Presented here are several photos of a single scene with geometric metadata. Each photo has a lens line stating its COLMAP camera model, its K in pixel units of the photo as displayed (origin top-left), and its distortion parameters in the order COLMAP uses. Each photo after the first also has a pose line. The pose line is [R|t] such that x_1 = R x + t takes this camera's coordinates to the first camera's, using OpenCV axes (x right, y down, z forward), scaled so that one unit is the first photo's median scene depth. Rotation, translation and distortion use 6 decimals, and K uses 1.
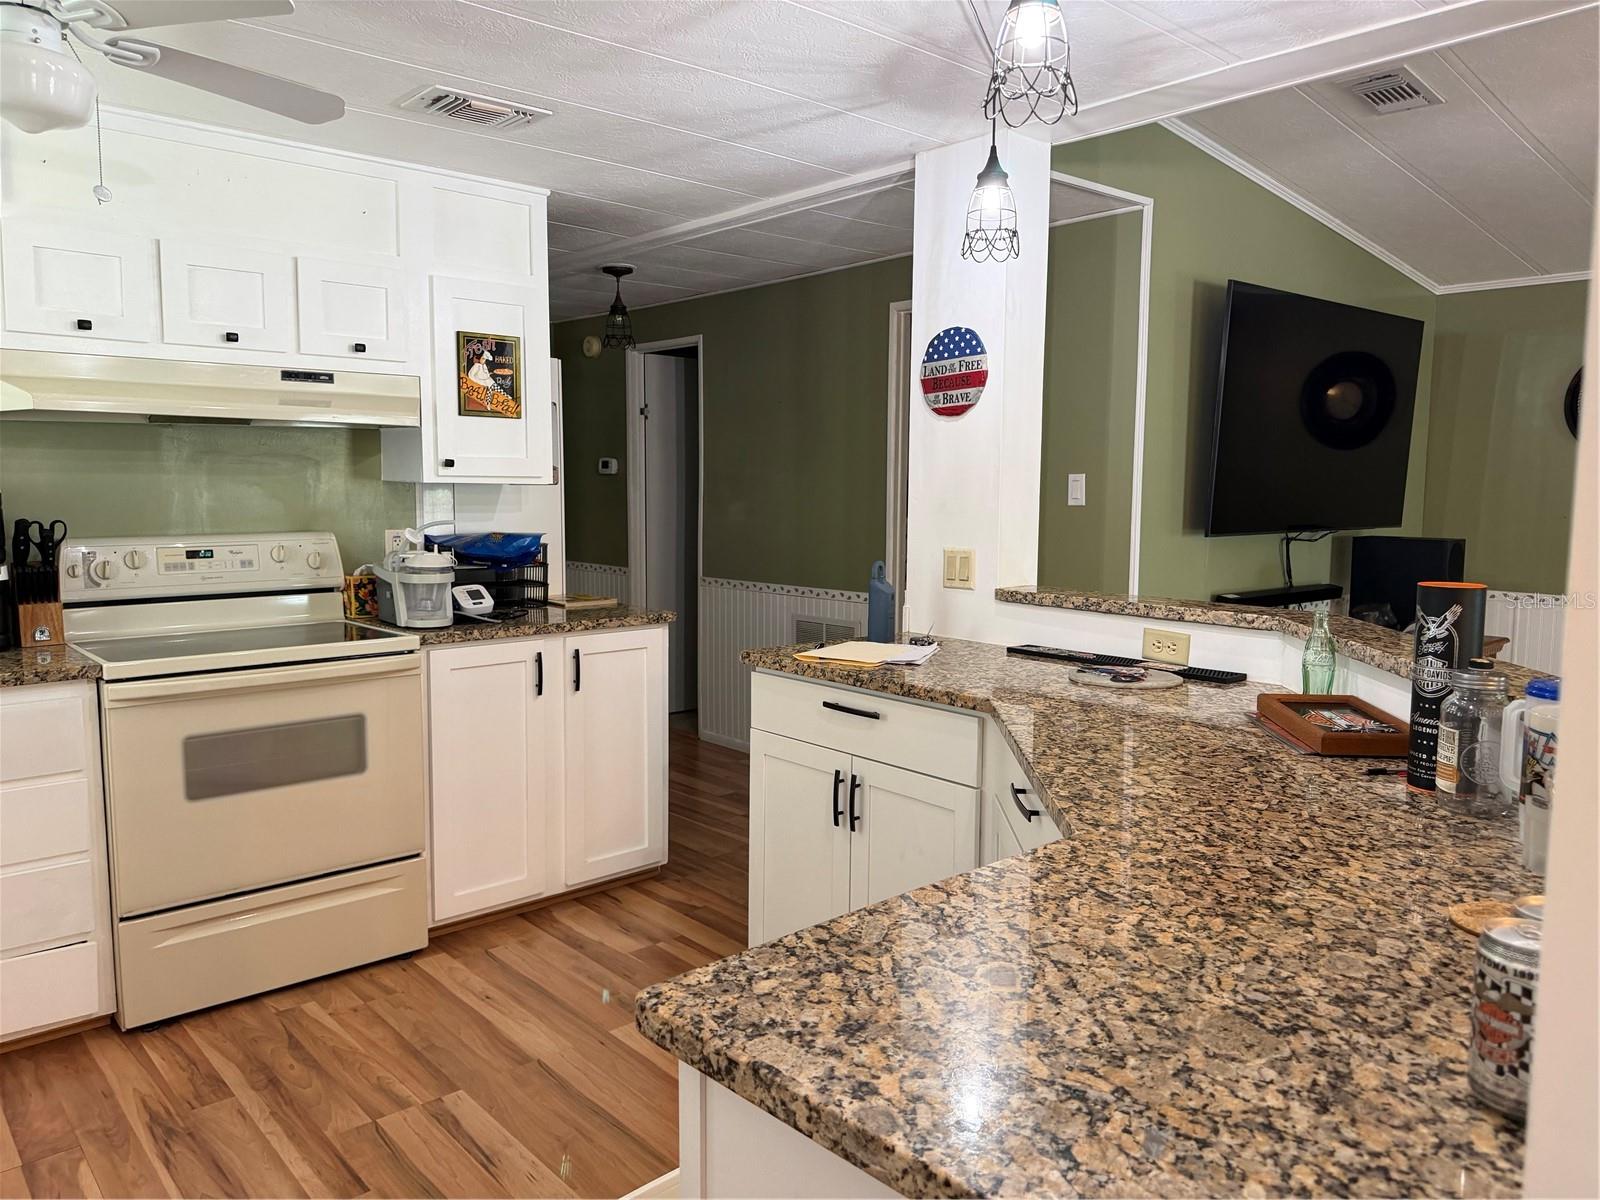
lens RADIAL K [[1130.4, 0, 816.8], [0, 1130.4, 594.4], [0, 0, 1]] dist [0.055226, -0.070068]
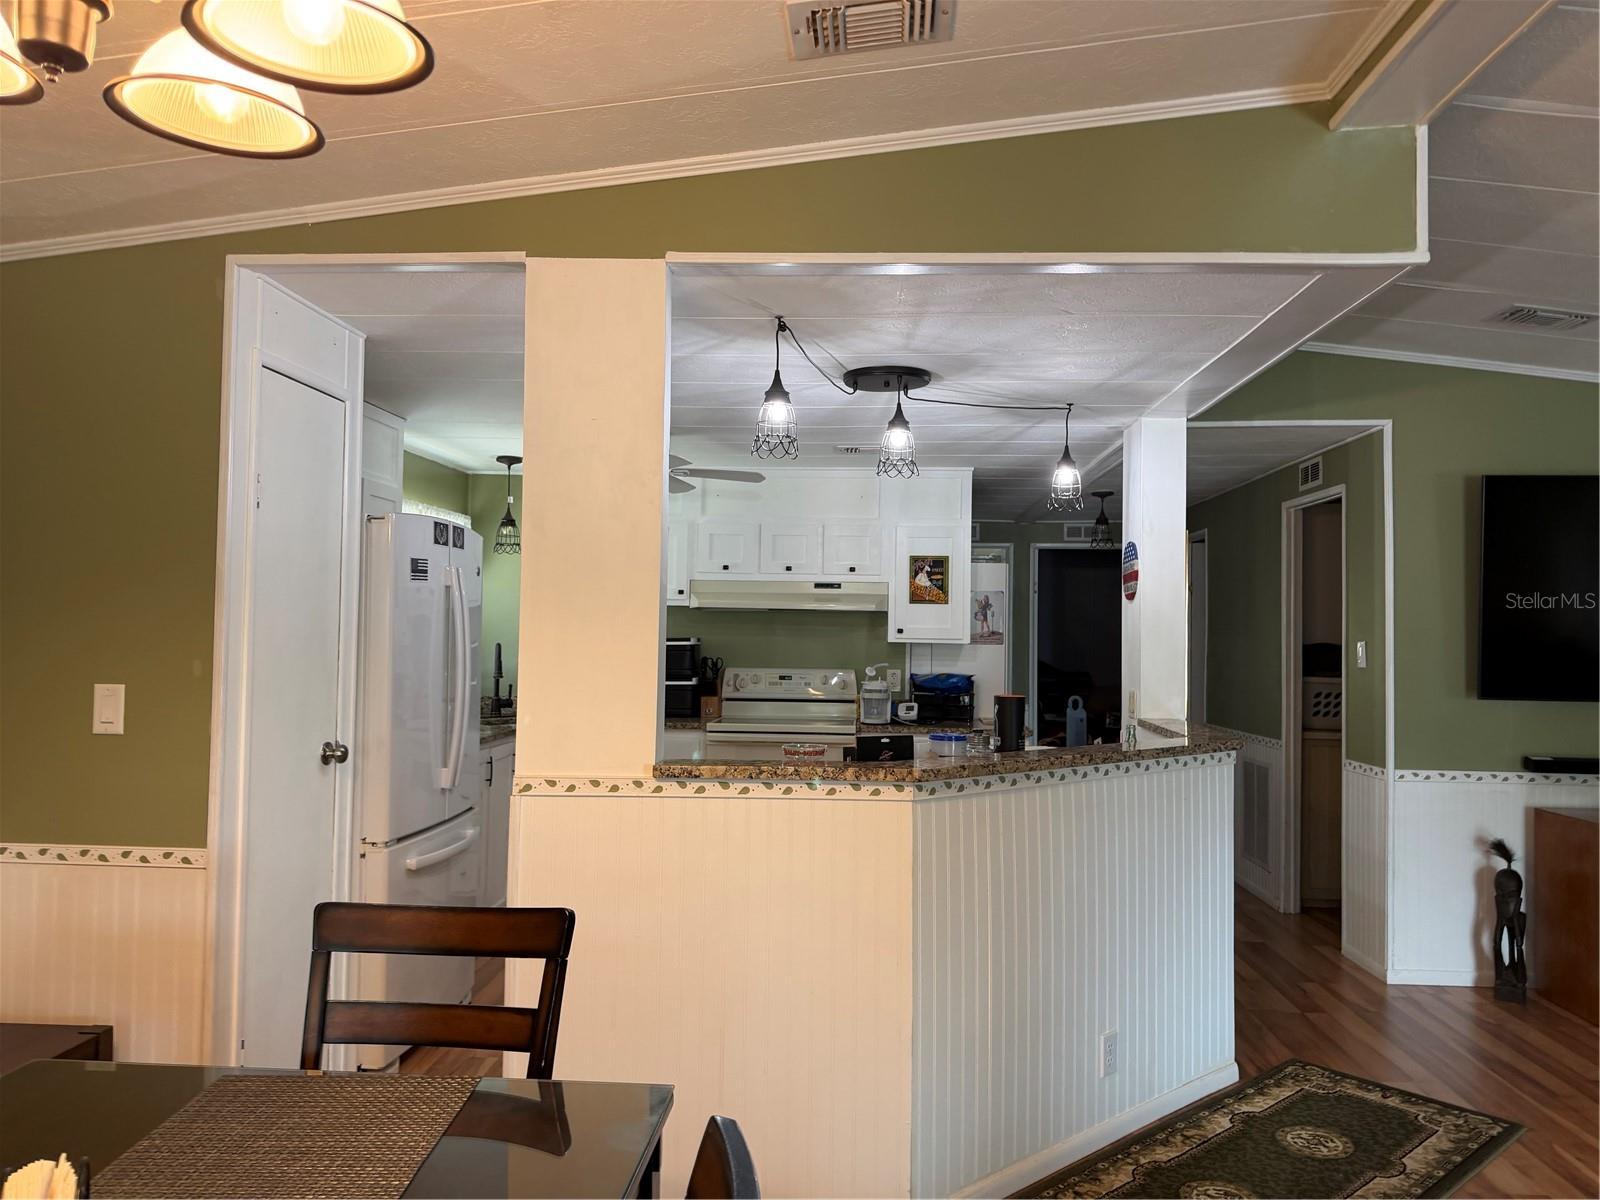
lens RADIAL K [[1130.4, 0, 810.9], [0, 1130.4, 590.1], [0, 0, 1]] dist [0.055226, -0.070068]
pose [[0.704407, -0.023738, -0.709399, 0.796189], [-0.081460, 0.990133, -0.114018, 0.030116], [0.705106, 0.138103, 0.695524, -0.299013]]
